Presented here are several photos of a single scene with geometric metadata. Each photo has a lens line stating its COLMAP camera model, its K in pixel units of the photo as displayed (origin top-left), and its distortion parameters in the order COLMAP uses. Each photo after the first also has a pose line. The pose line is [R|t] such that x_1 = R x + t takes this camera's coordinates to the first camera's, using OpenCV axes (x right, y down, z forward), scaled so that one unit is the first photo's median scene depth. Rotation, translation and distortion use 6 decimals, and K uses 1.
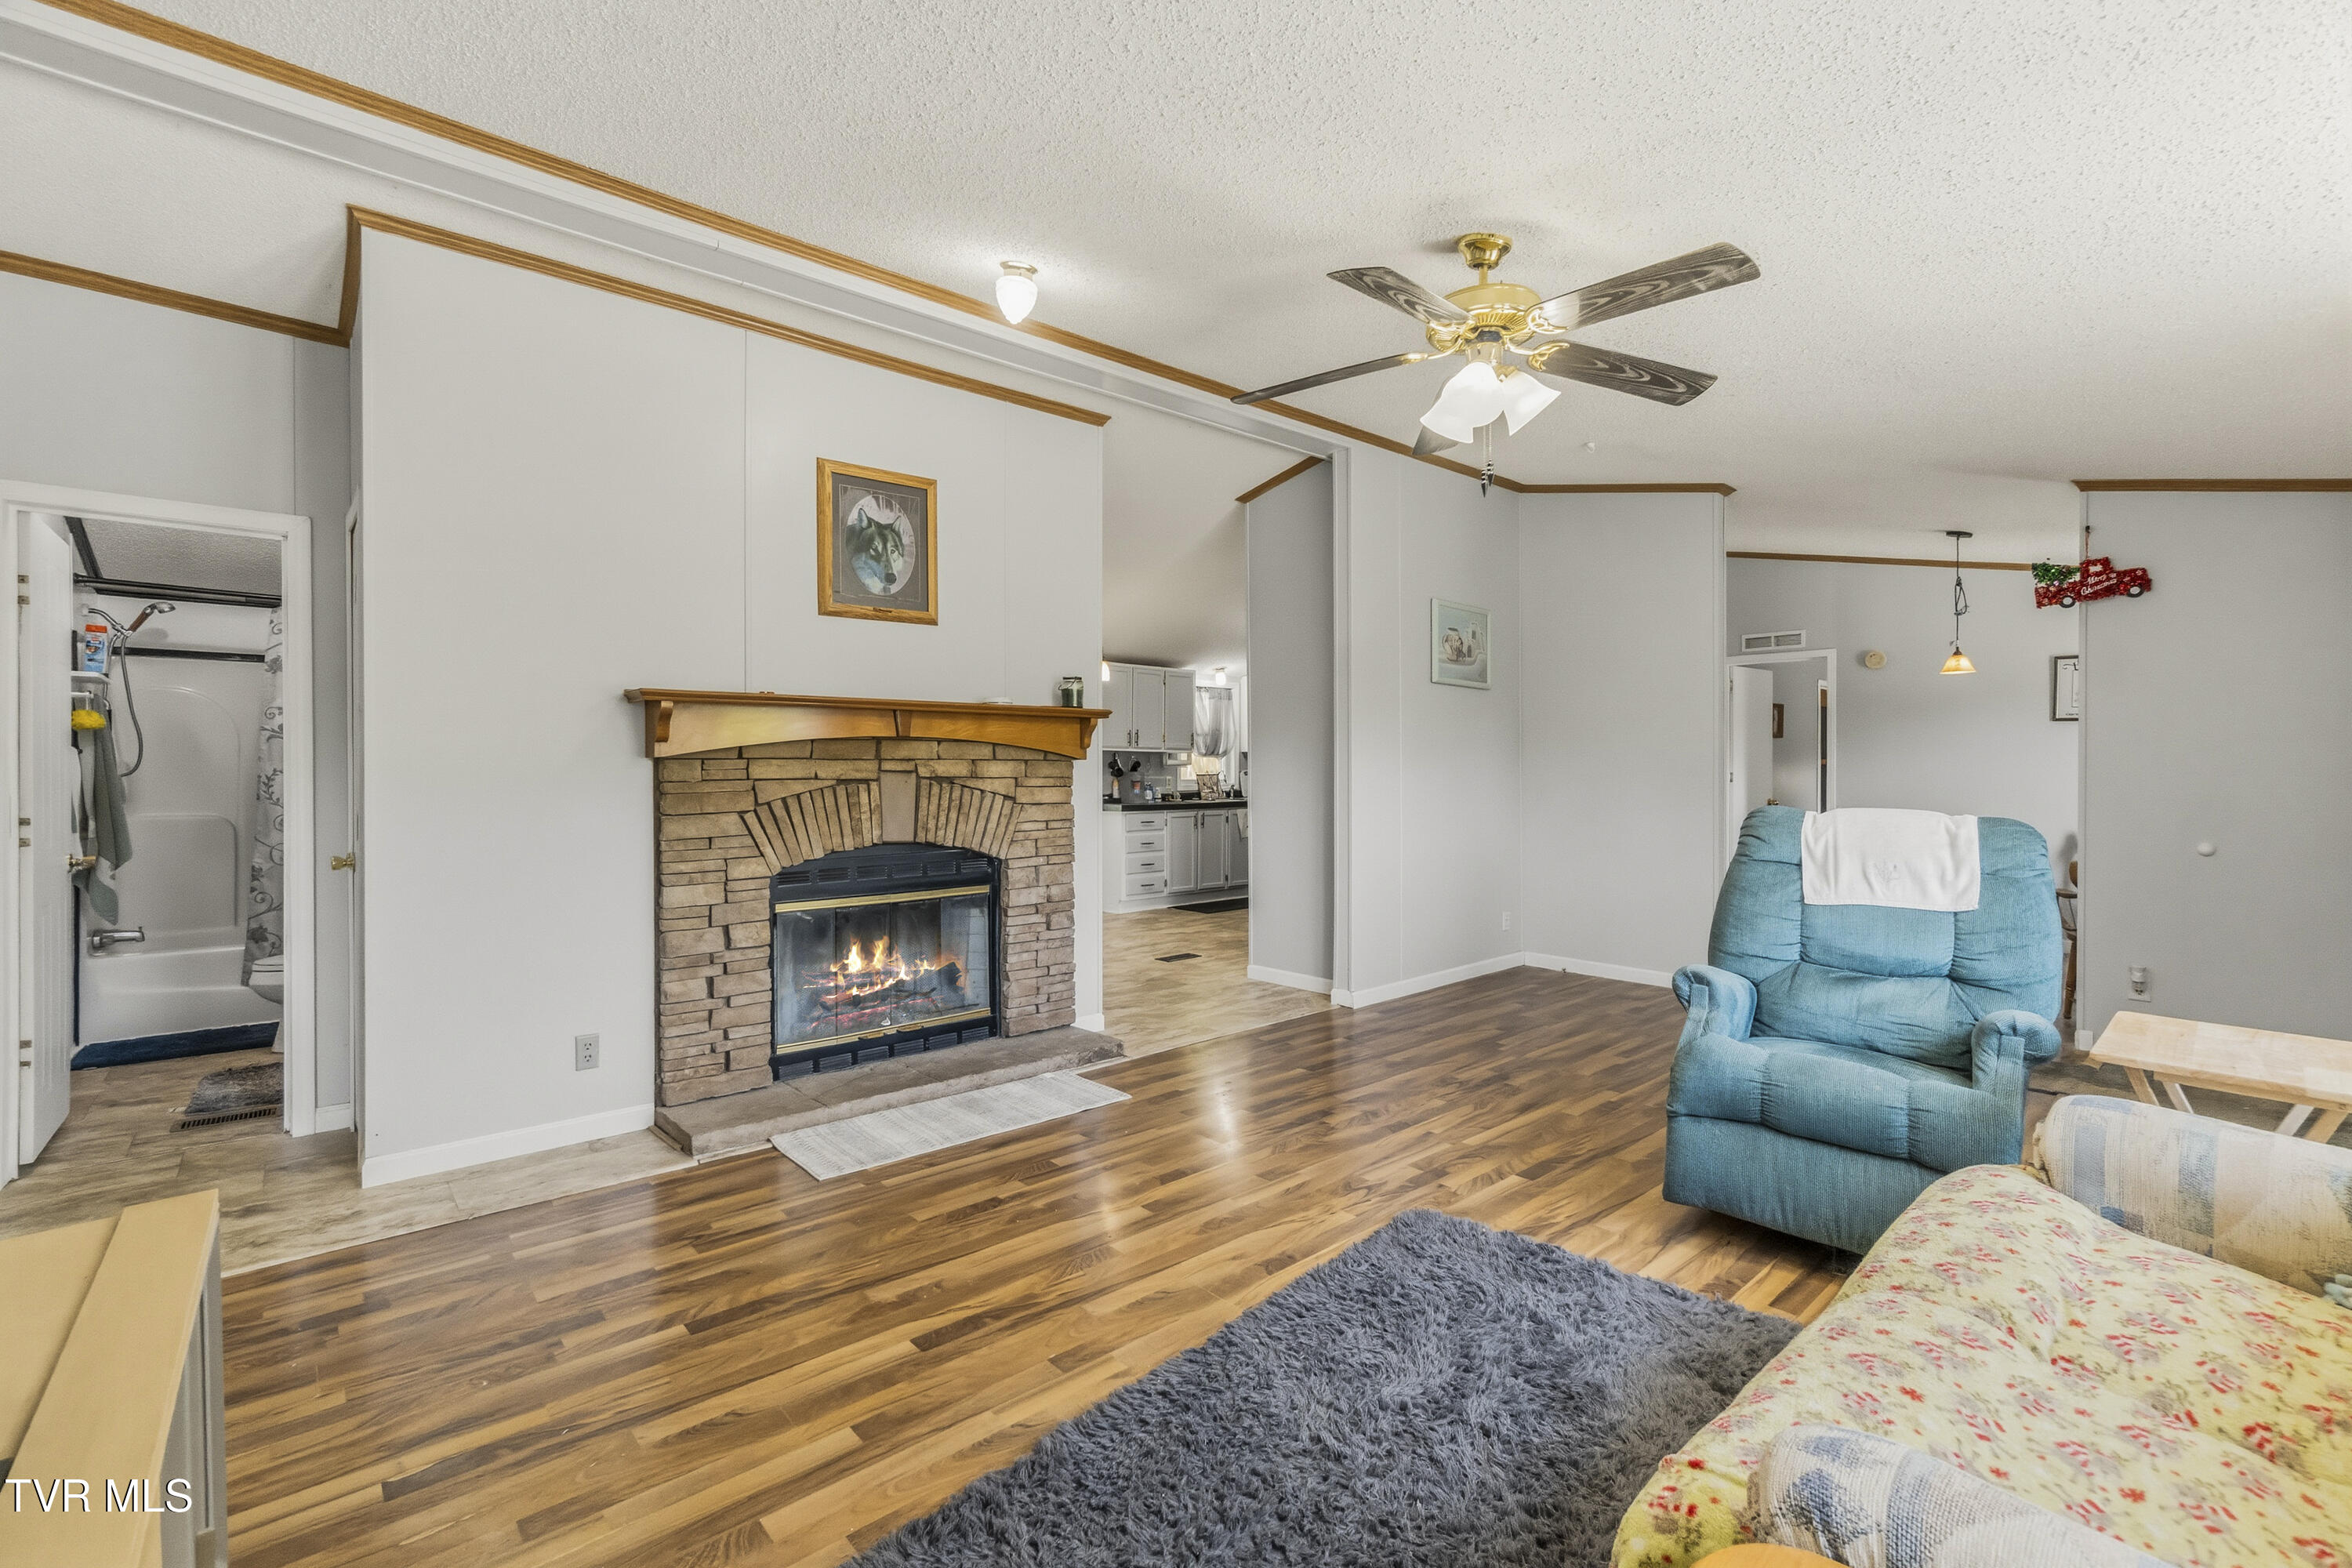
lens RADIAL K [[1023.9, 0, 1163.5], [0, 1023.9, 774.1], [0, 0, 1]] dist [-0.006702, 0.002588]
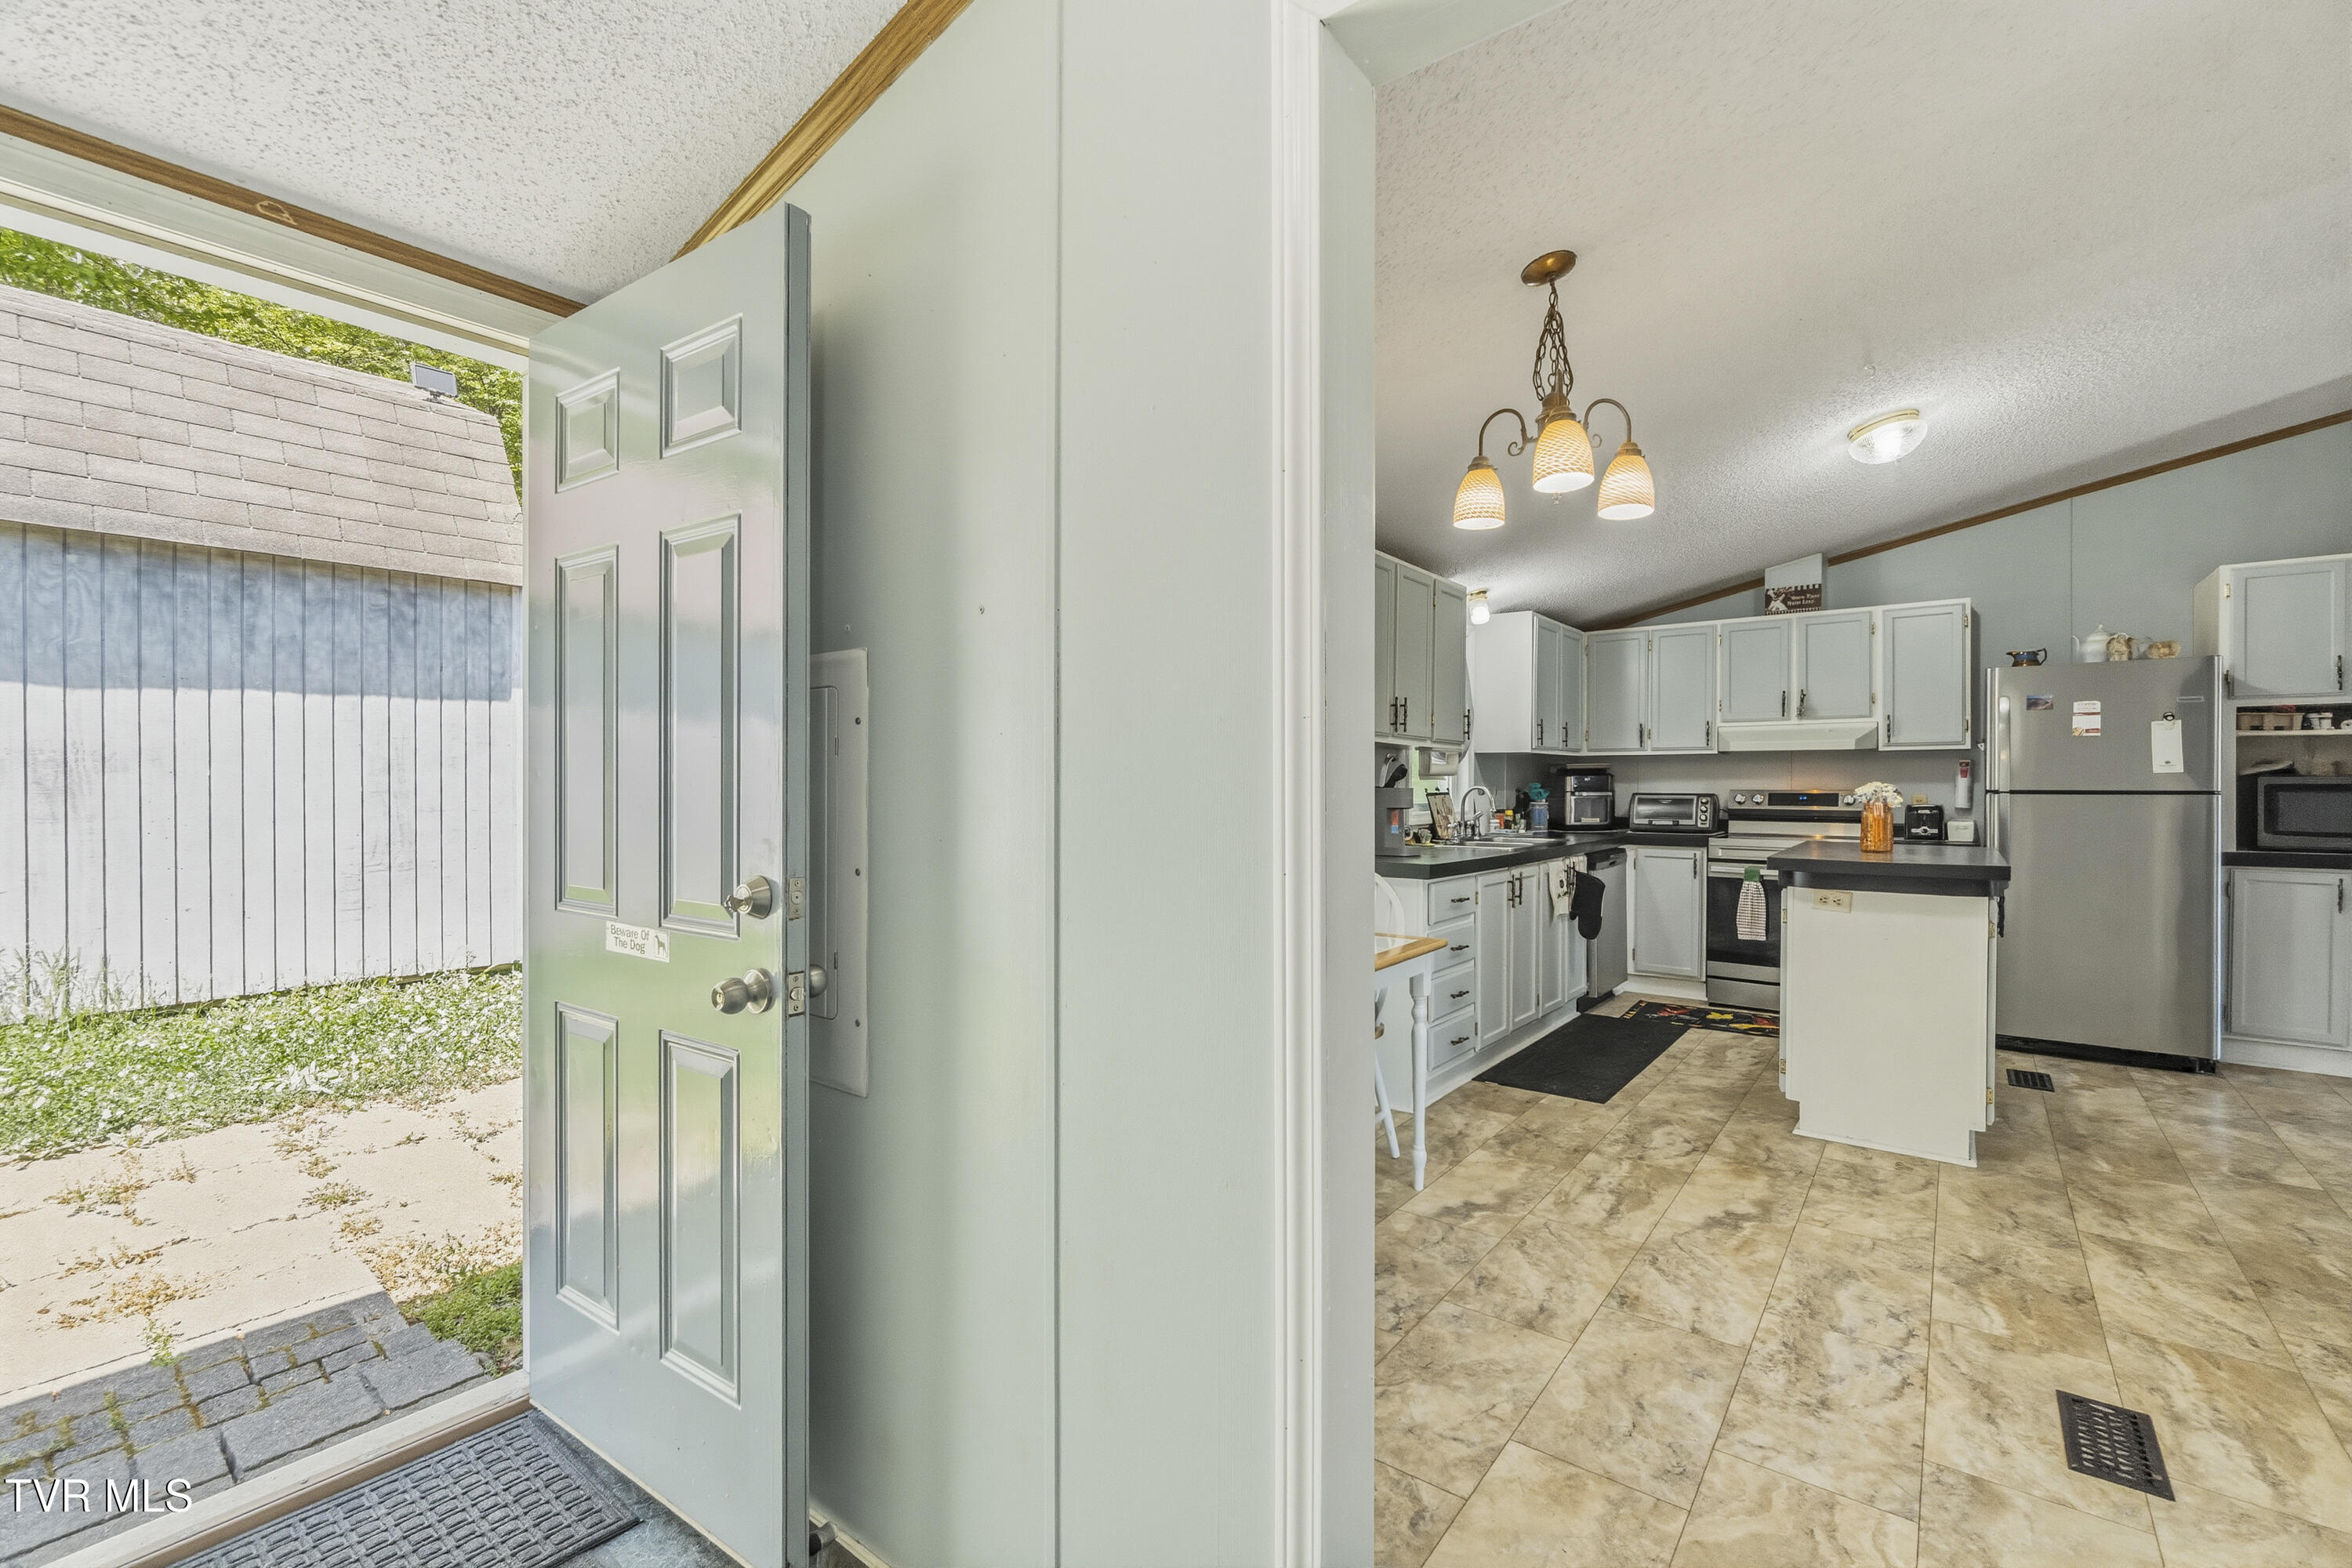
lens RADIAL K [[1023.9, 0, 1174.4], [0, 1023.9, 788.8], [0, 0, 1]] dist [-0.006702, 0.002588]
pose [[0.979870, 0.008342, 0.199462, -0.451741], [-0.008184, 0.999965, -0.001617, 0.000370], [-0.199468, -0.000048, 0.979904, 1.178685]]
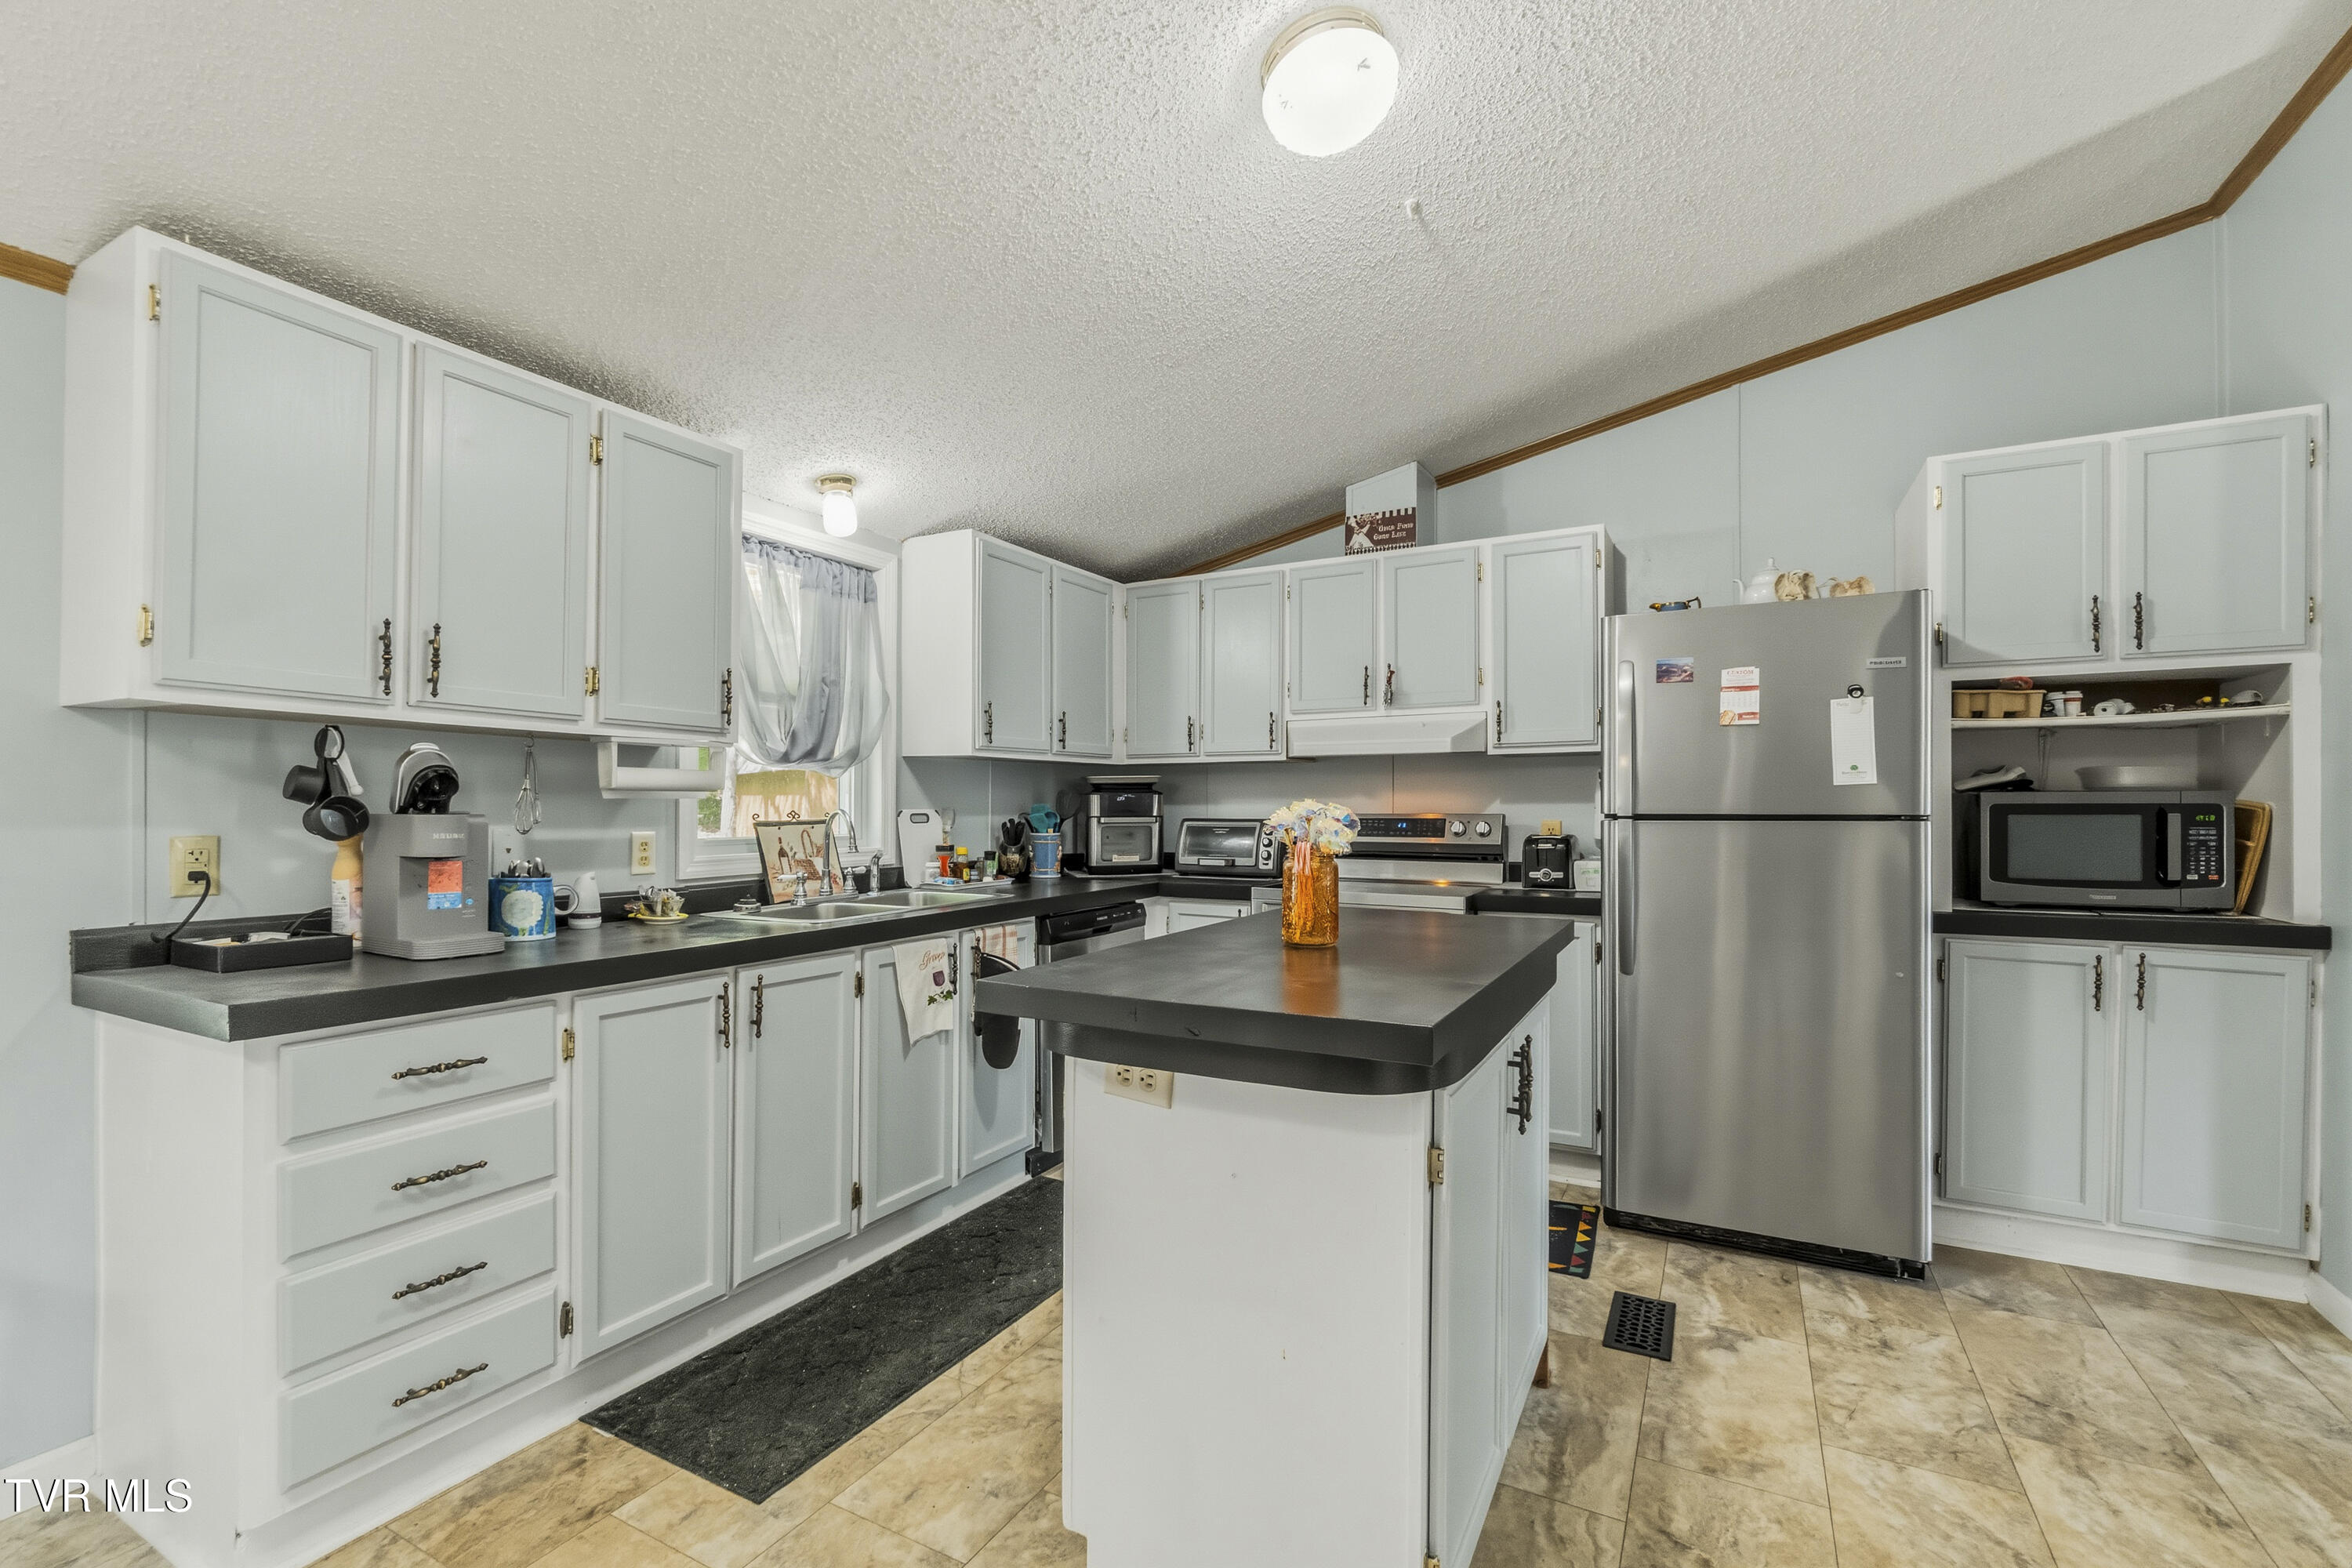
lens RADIAL K [[1023.9, 0, 1171.4], [0, 1023.9, 812.4], [0, 0, 1]] dist [-0.006702, 0.002588]
pose [[0.936535, 0.003796, 0.350553, 0.095608], [-0.003958, 0.999992, -0.000253, -0.006639], [-0.350552, -0.001151, 0.936543, 1.529409]]
